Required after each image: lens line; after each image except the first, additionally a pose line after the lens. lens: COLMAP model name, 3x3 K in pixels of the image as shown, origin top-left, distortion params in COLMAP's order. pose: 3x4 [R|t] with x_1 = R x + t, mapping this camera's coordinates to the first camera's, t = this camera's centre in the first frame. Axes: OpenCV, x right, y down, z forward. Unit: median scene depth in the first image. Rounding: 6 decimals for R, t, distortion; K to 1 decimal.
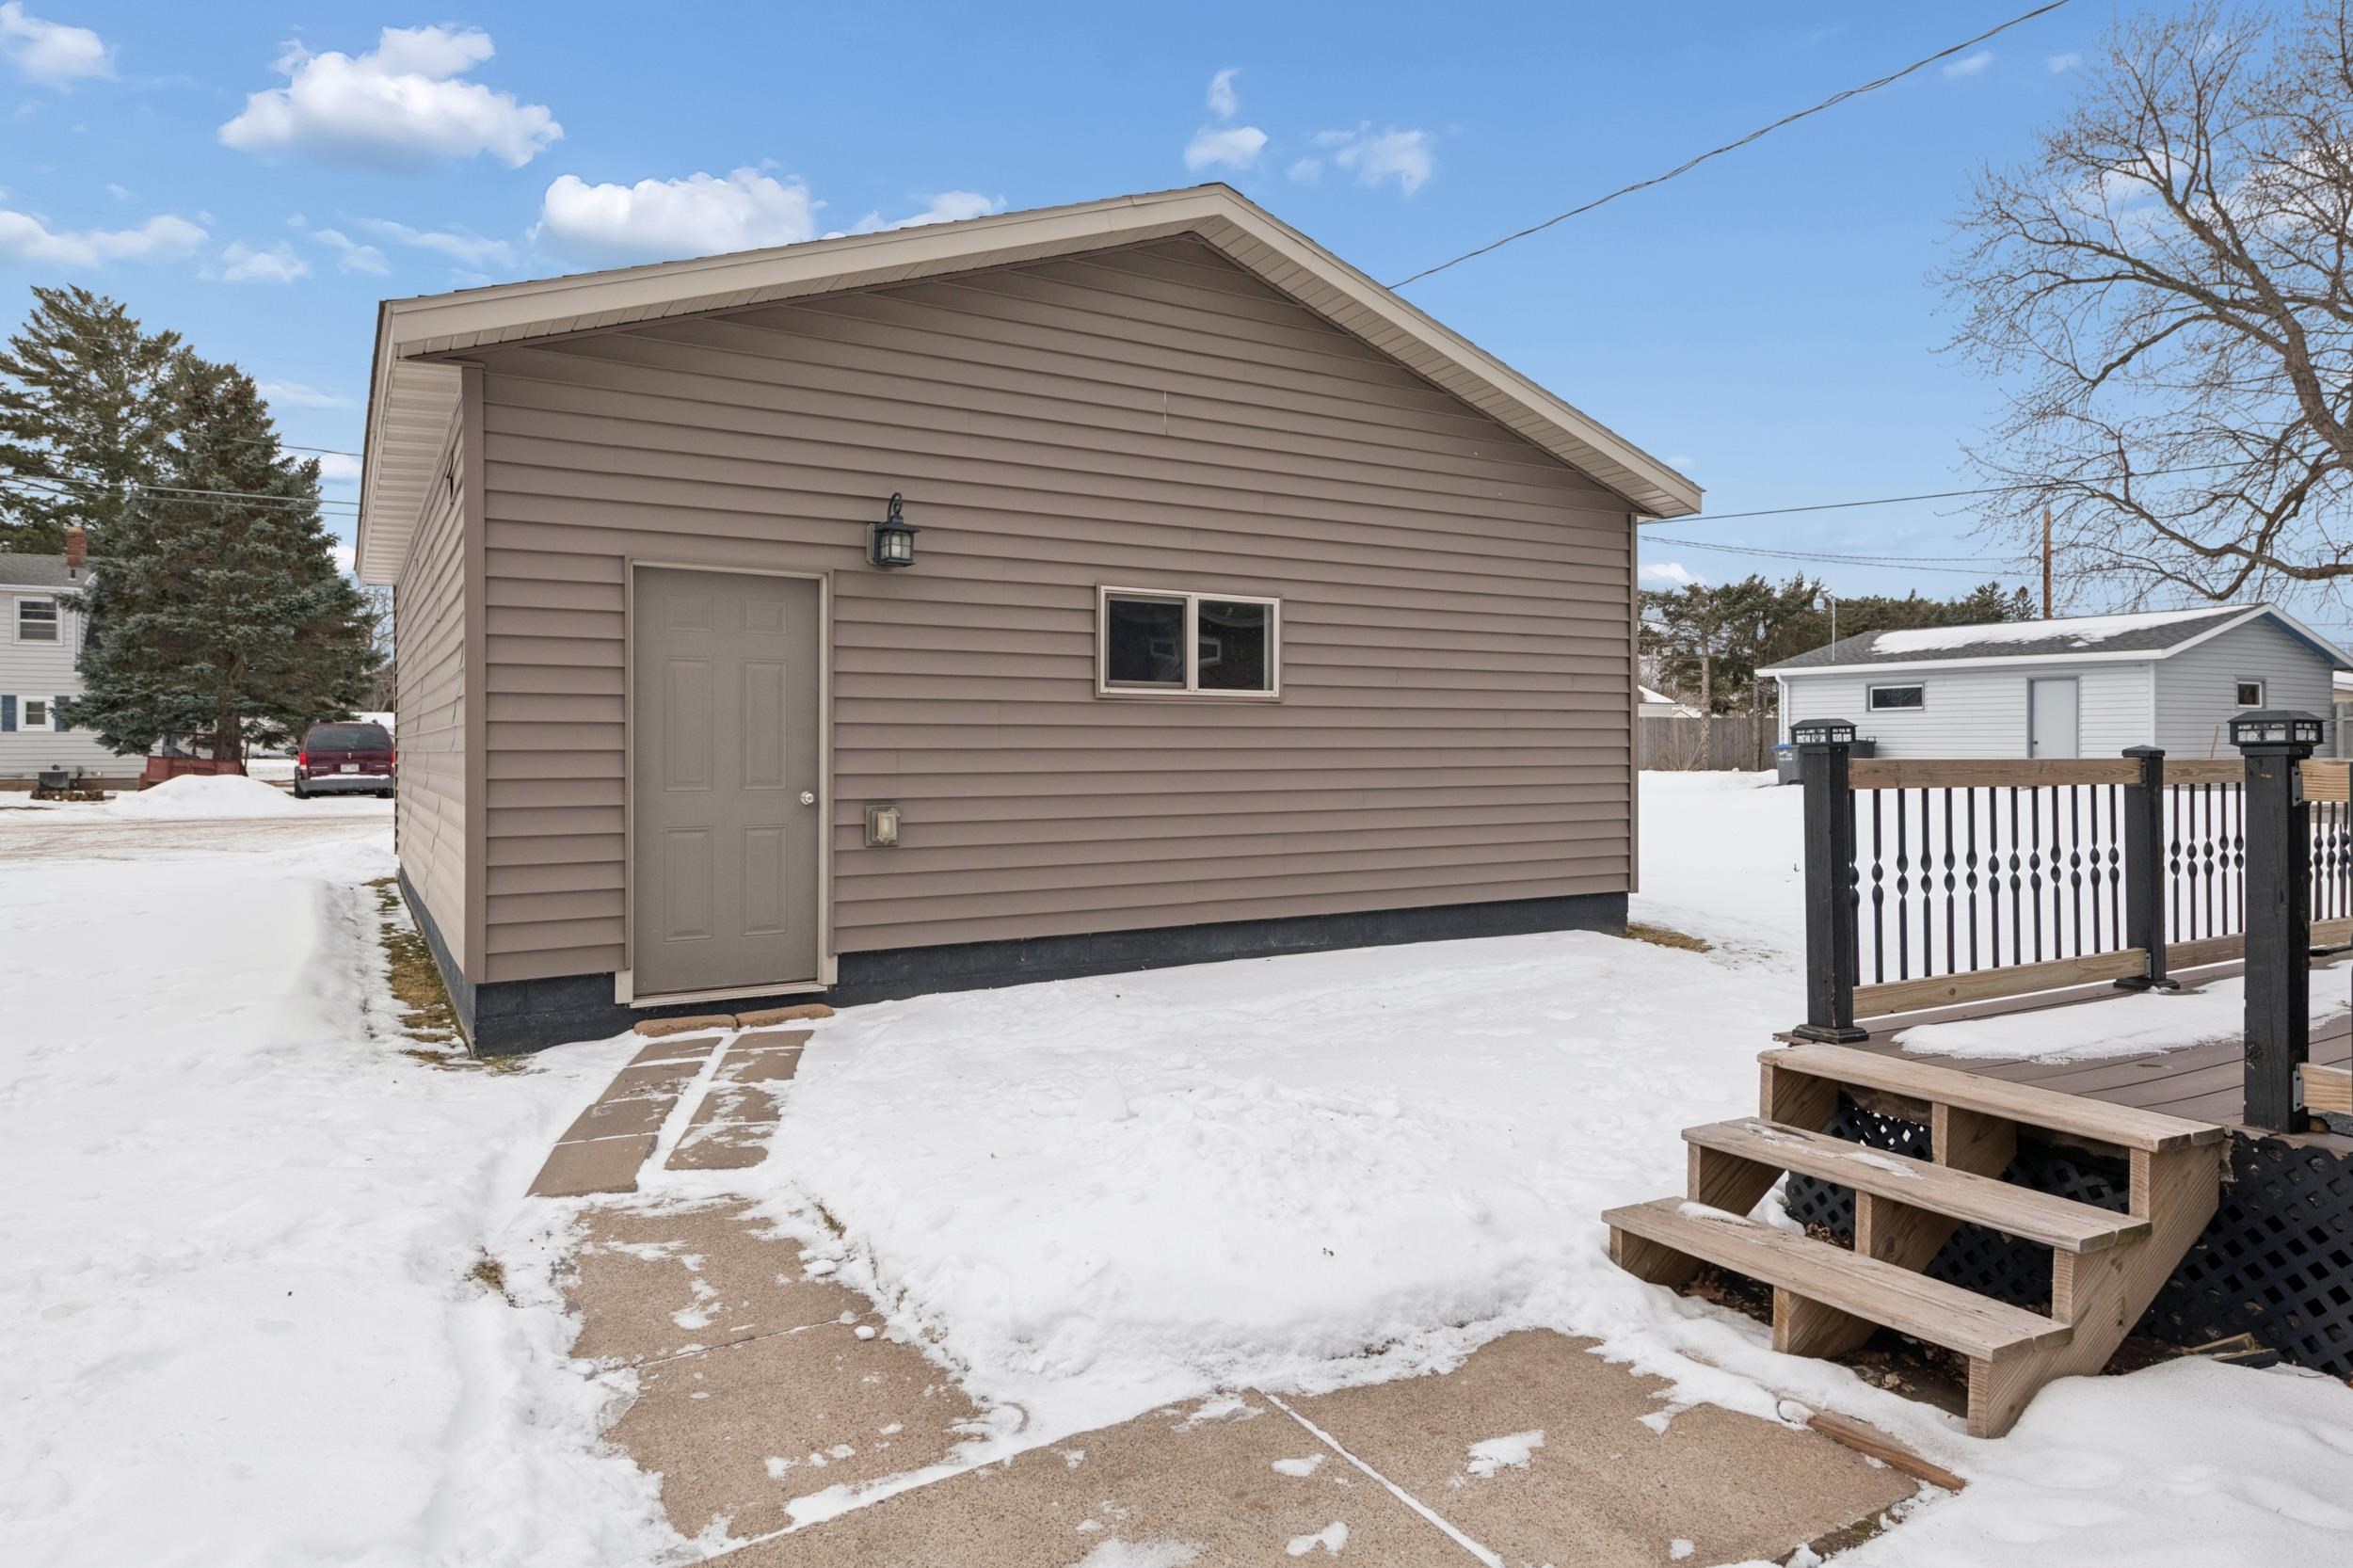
lens RADIAL K [[1399.9, 0, 1175.3], [0, 1399.9, 746.5], [0, 0, 1]] dist [0.000013, 0.000025]
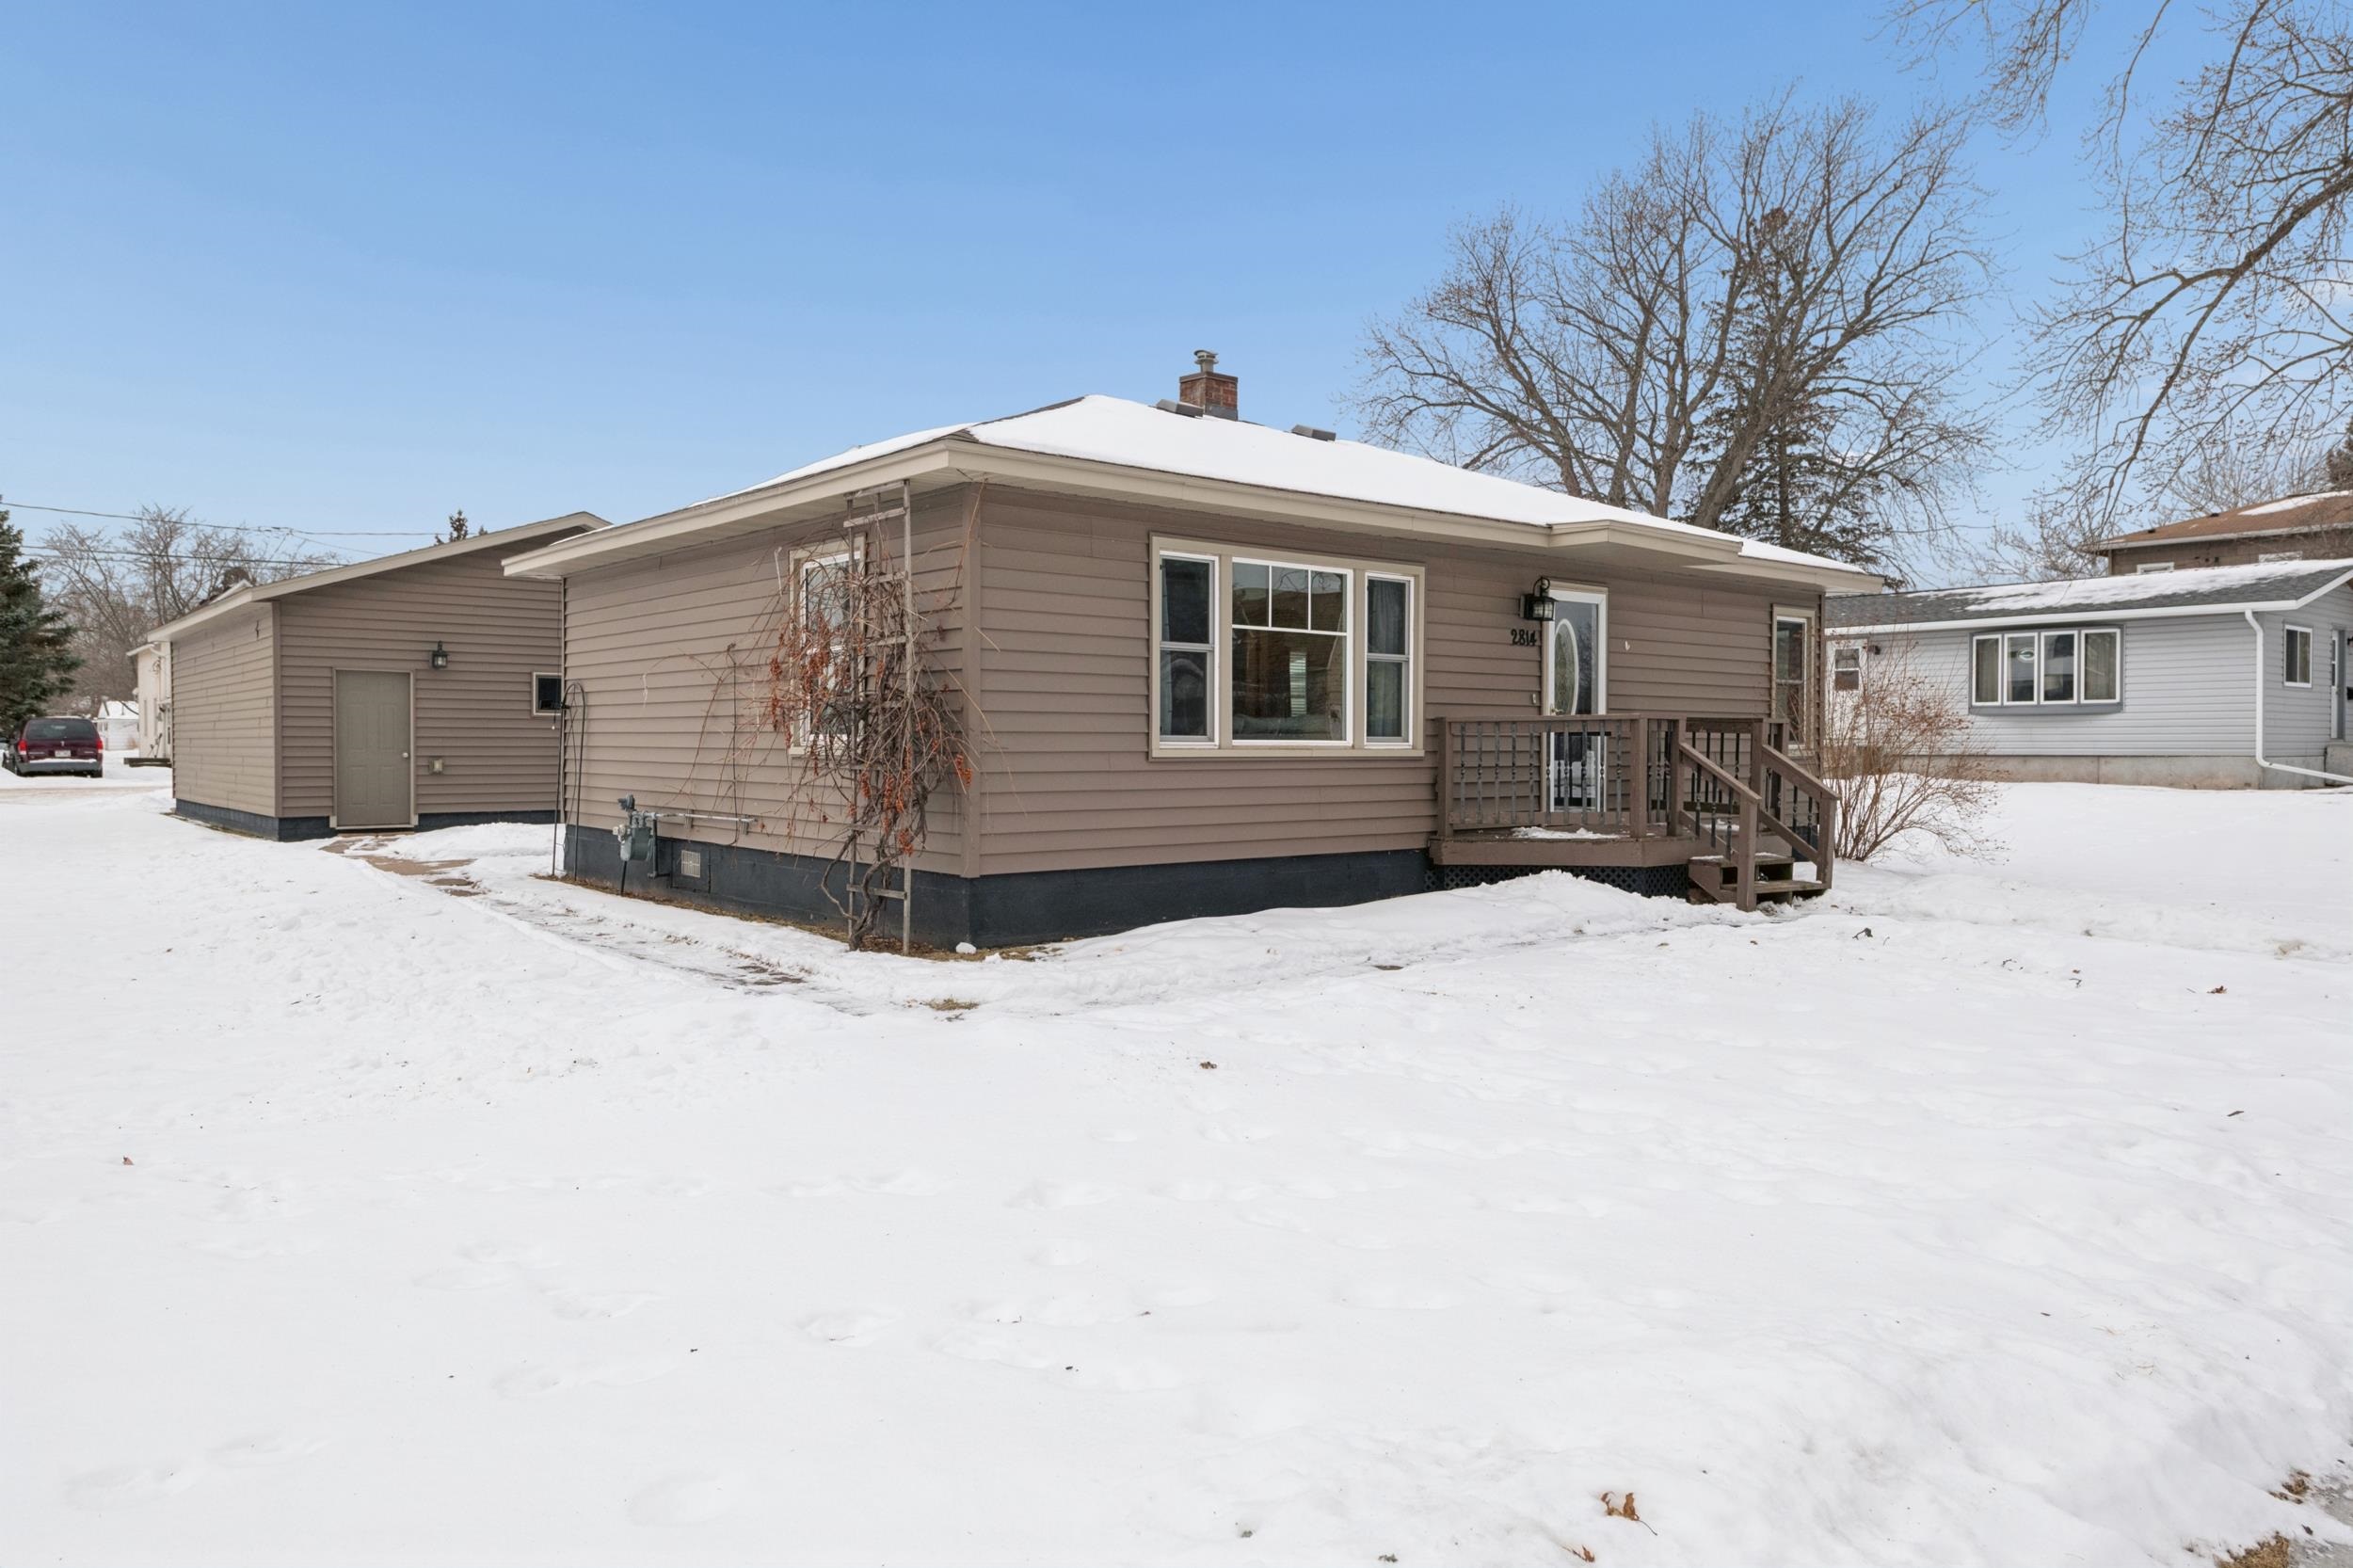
lens RADIAL K [[1549.5, 0, 1176.5], [0, 1549.5, 784.0], [0, 0, 1]] dist [0.001189, 0.000563]
pose [[0.987922, 0.001098, 0.154950, 0.720250], [-0.005099, 0.999664, 0.025424, 0.009535], [-0.154869, -0.025907, 0.987595, -2.113111]]
